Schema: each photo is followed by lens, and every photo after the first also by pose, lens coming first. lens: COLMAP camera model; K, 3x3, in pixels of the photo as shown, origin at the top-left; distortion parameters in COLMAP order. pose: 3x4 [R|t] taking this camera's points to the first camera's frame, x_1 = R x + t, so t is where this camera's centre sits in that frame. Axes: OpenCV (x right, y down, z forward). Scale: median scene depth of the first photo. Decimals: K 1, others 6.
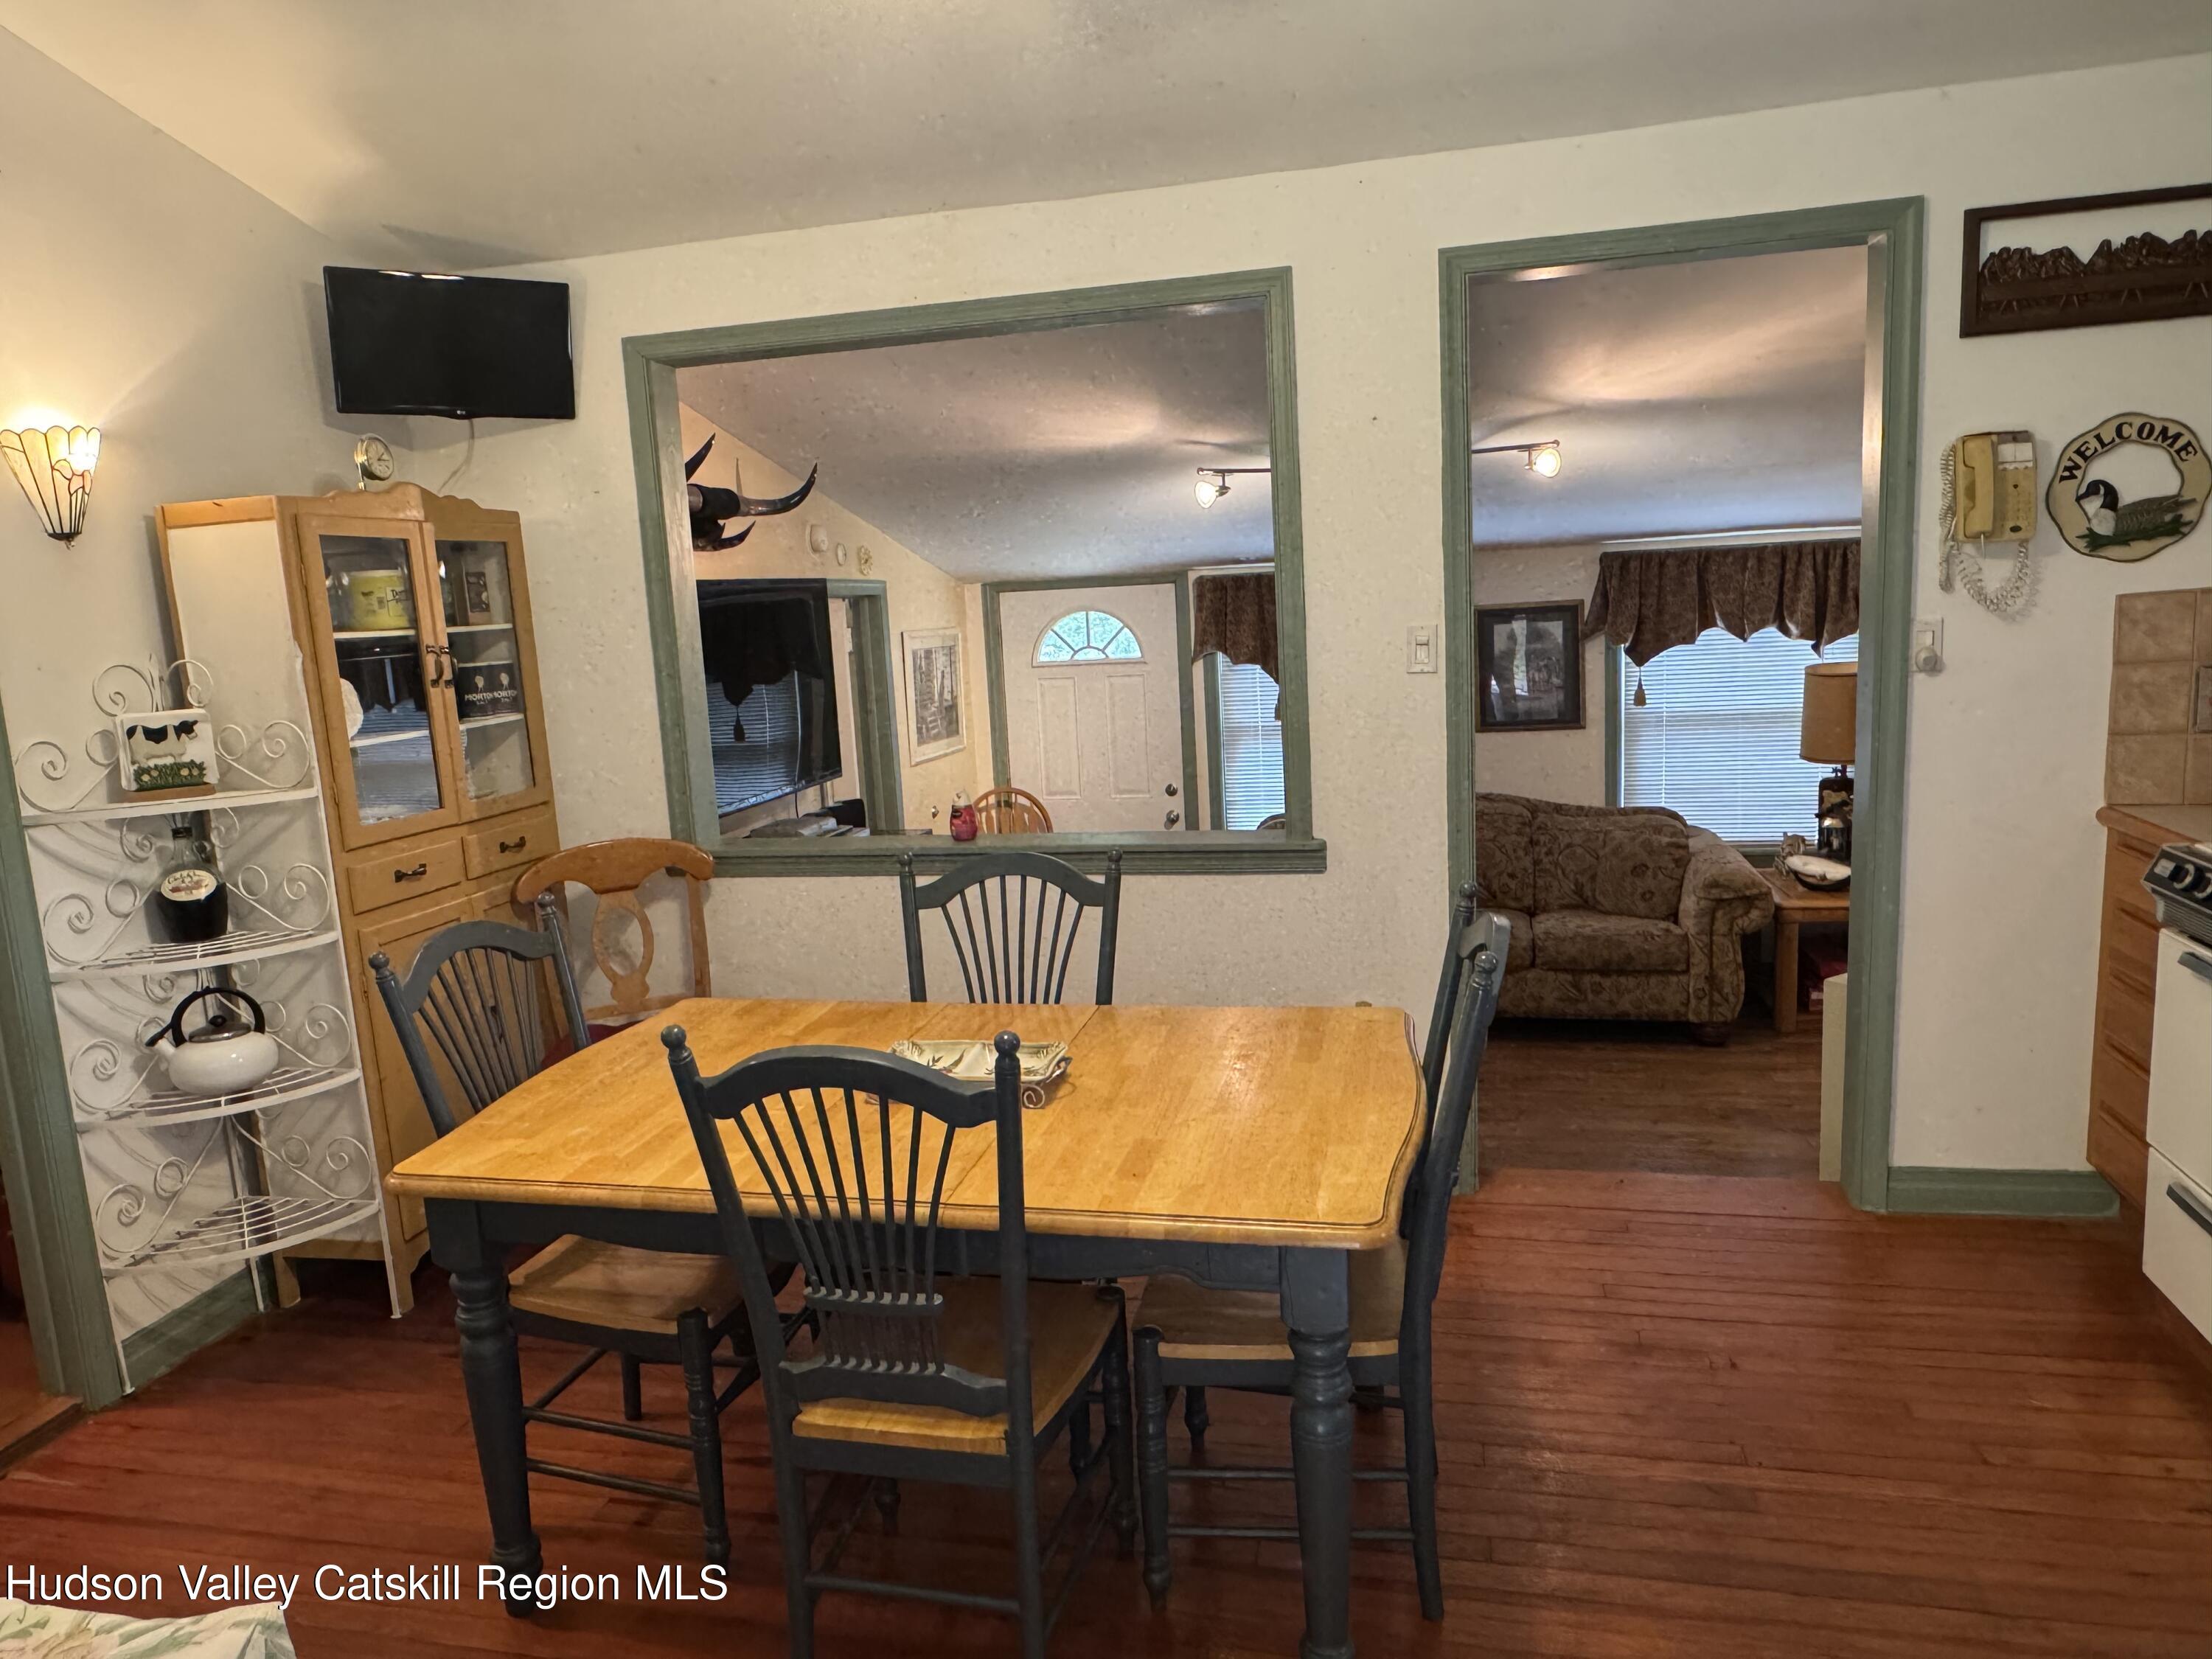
lens RADIAL K [[1471.3, 0, 1101.7], [0, 1471.3, 823.9], [0, 0, 1]] dist [-0.009103, -0.002402]
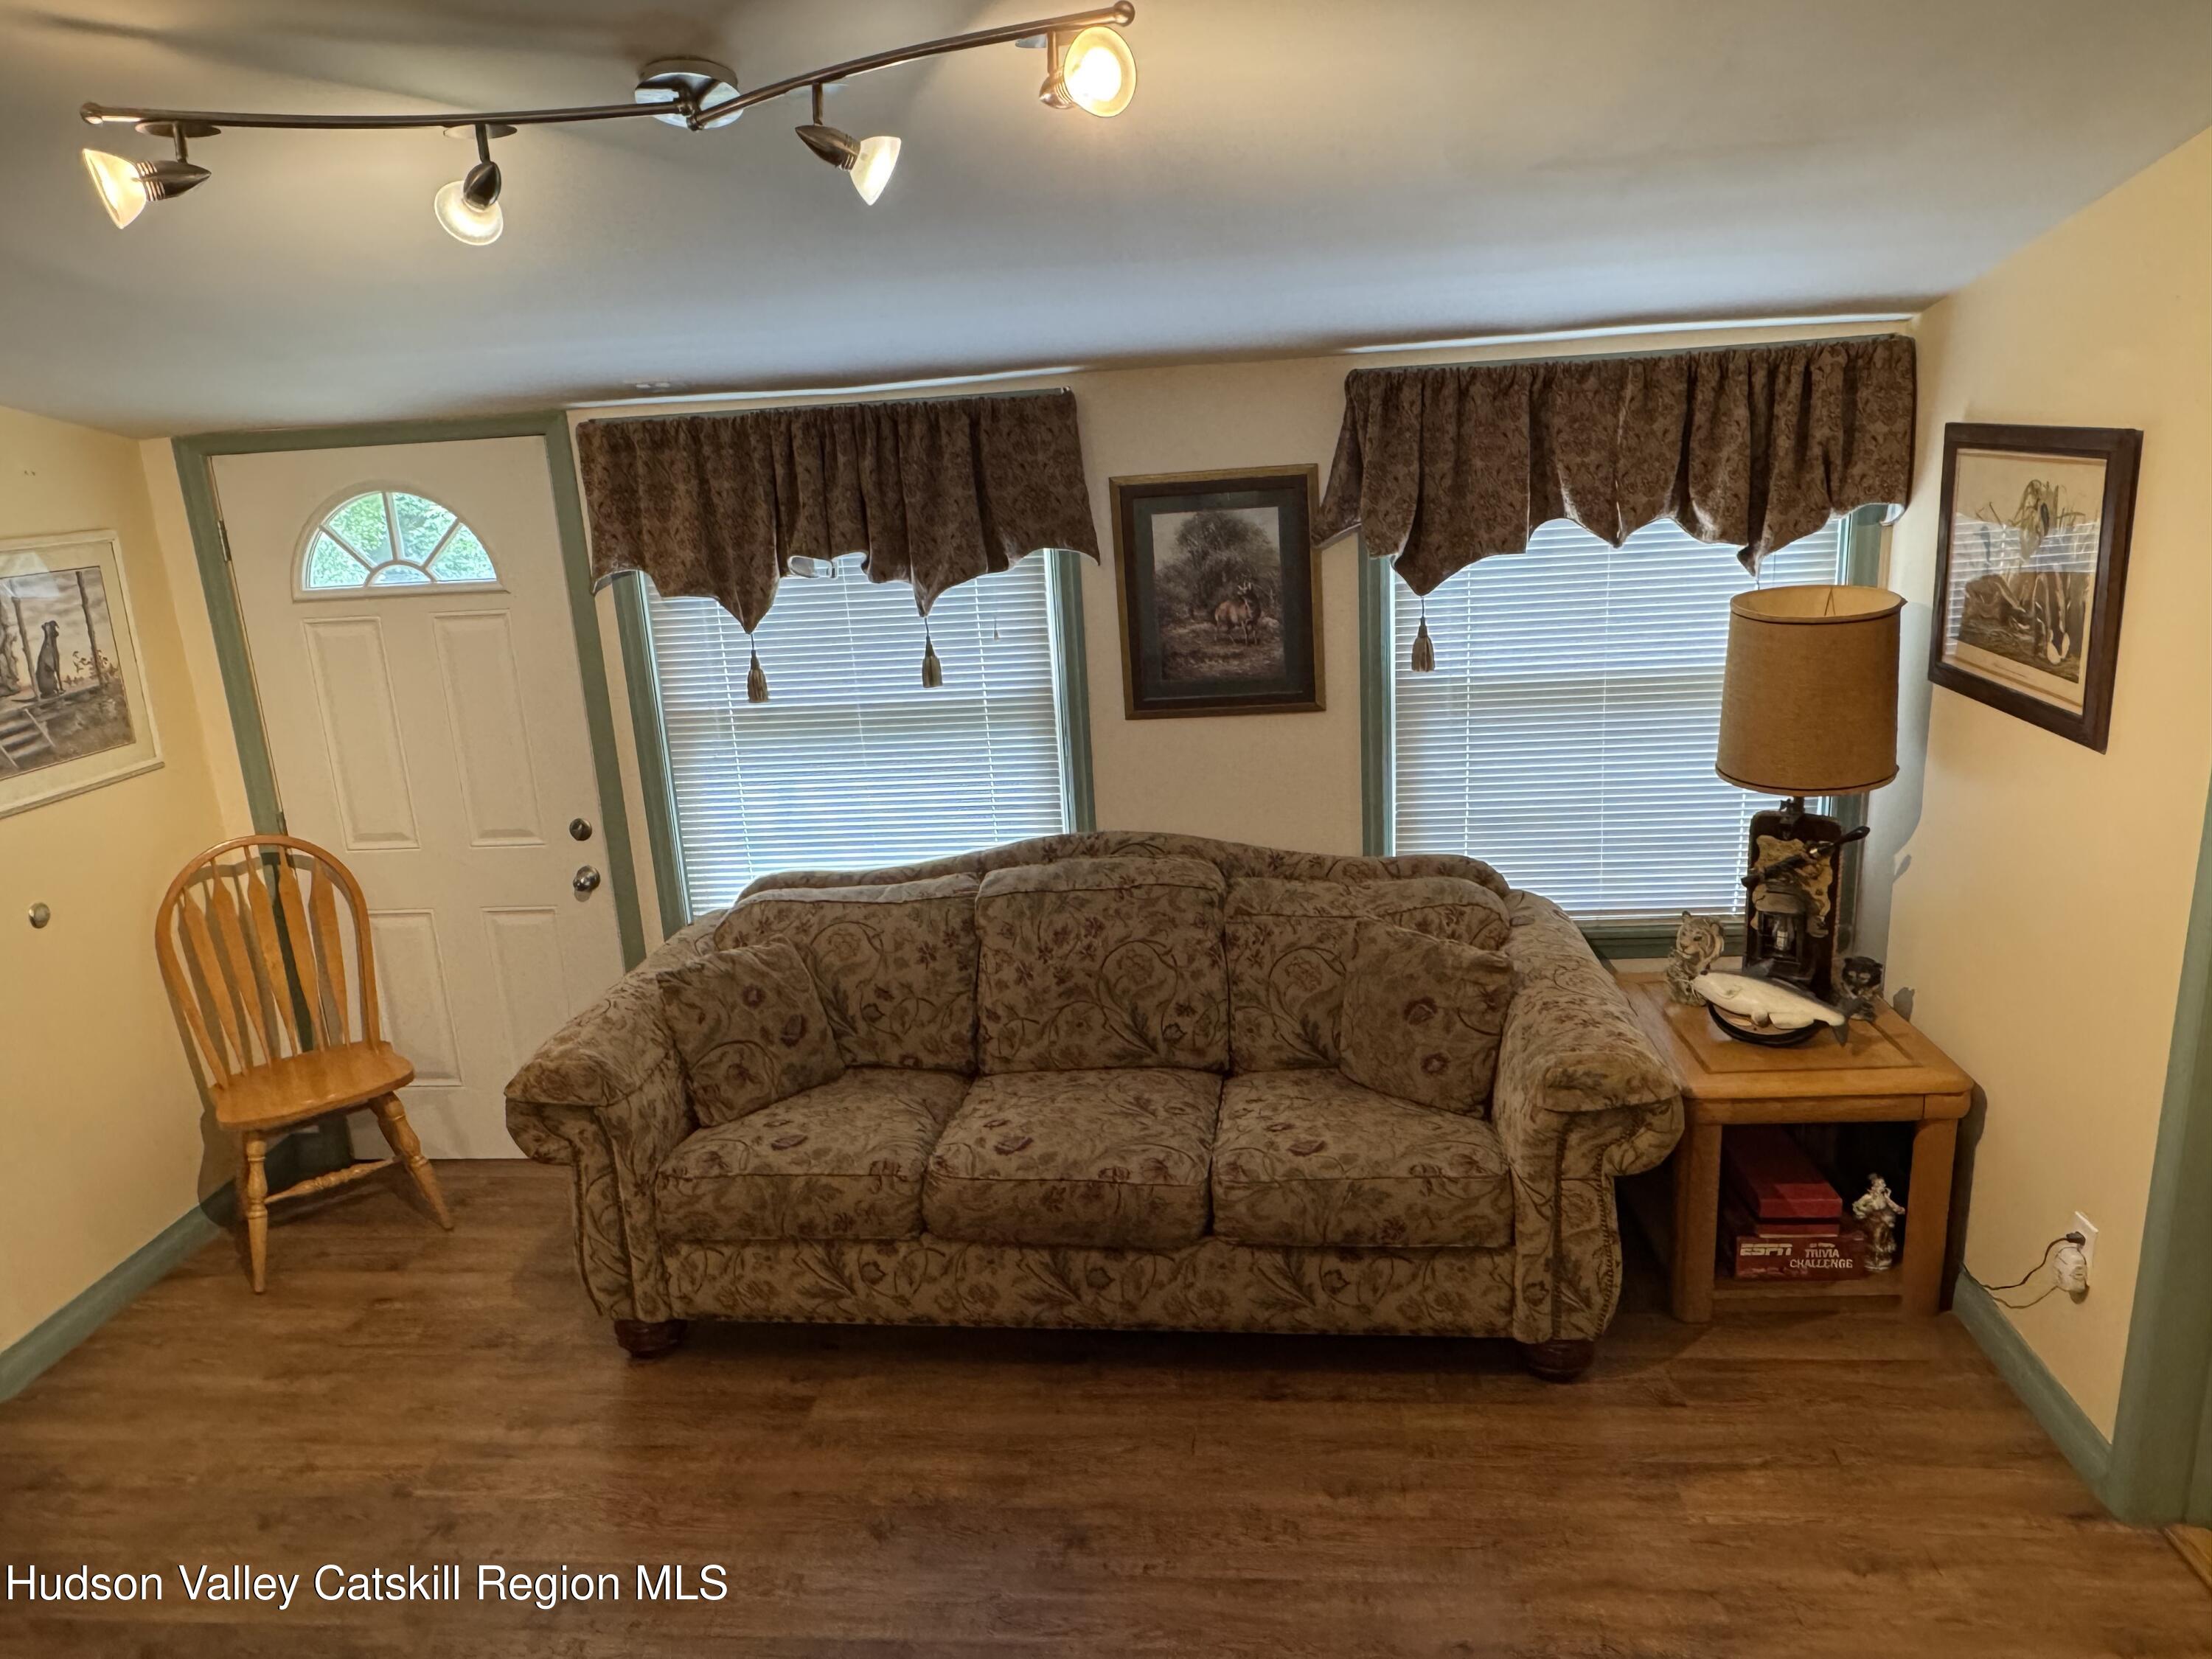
lens RADIAL K [[1545.9, 0, 1105.2], [0, 1545.9, 834.9], [0, 0, 1]] dist [-0.007466, -0.003356]
pose [[0.991118, -0.039572, 0.126958, 0.187471], [0.025785, 0.993768, 0.108449, -0.087561], [-0.130459, -0.104212, 0.985962, 0.479839]]
